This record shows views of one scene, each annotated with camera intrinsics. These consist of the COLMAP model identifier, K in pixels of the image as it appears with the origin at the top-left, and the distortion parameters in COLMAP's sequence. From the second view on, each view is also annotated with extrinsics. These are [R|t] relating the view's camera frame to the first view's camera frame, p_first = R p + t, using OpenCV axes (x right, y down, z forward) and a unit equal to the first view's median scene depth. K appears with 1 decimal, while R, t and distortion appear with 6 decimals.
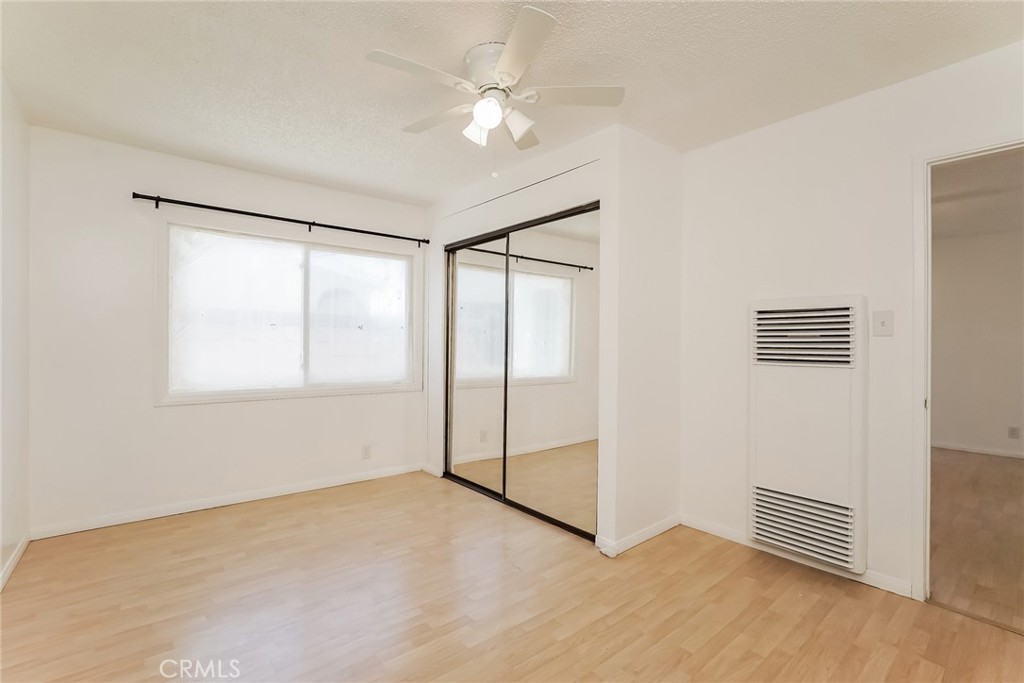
lens RADIAL K [[461.2, 0, 512.0], [0, 461.2, 341.5], [0, 0, 1]] dist [-0.023000, 0.000224]
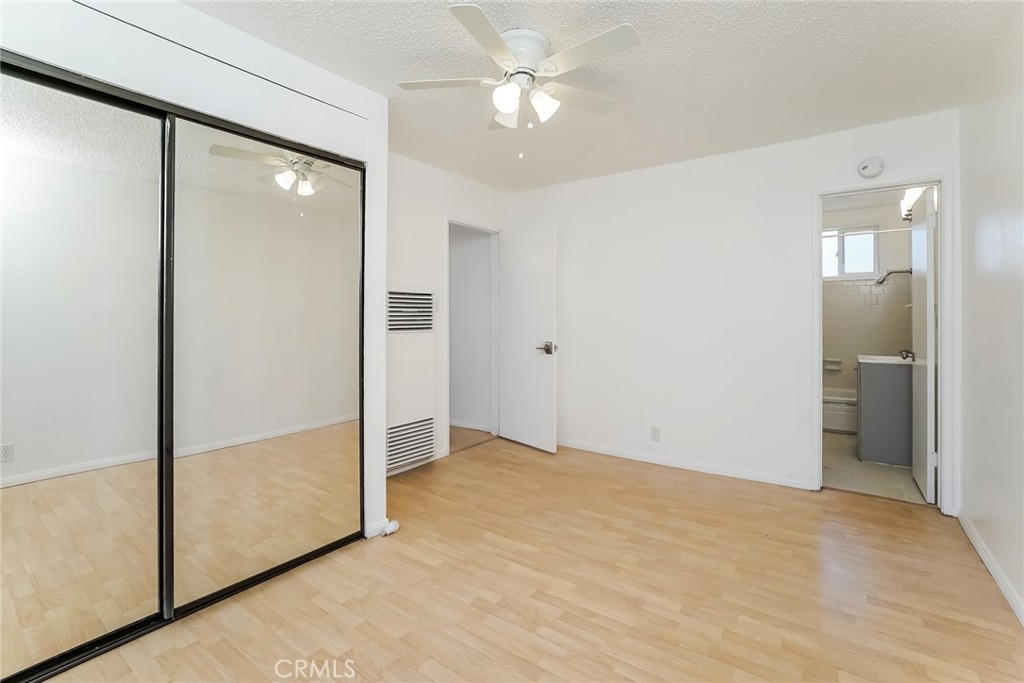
lens RADIAL K [[461.6, 0, 494.0], [0, 461.6, 322.3], [0, 0, 1]] dist [-0.034292, 0.000043]
pose [[-0.215414, -0.014617, 0.976413, -0.790915], [0.000383, 0.999887, 0.015053, 0.000259], [-0.976523, 0.003616, -0.215384, 0.994110]]
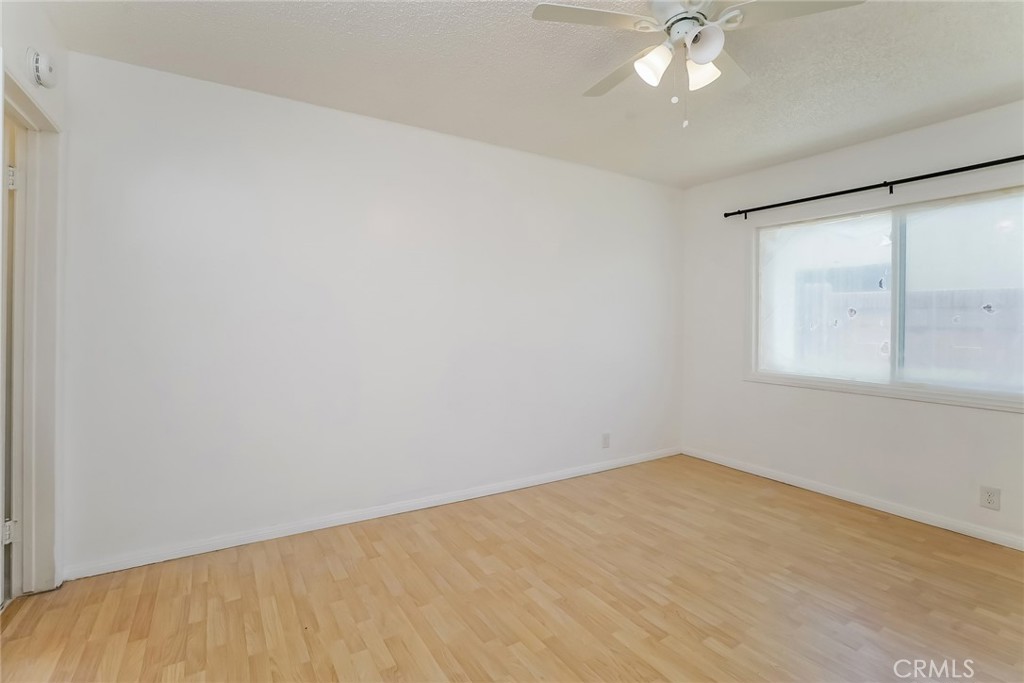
lens RADIAL K [[461.6, 0, 494.0], [0, 461.6, 322.3], [0, 0, 1]] dist [-0.034292, 0.000043]
pose [[-0.160067, -0.010310, -0.987052, 0.640070], [-0.006120, 0.999937, -0.009452, 0.001675], [0.987087, 0.004527, -0.160120, 0.621447]]
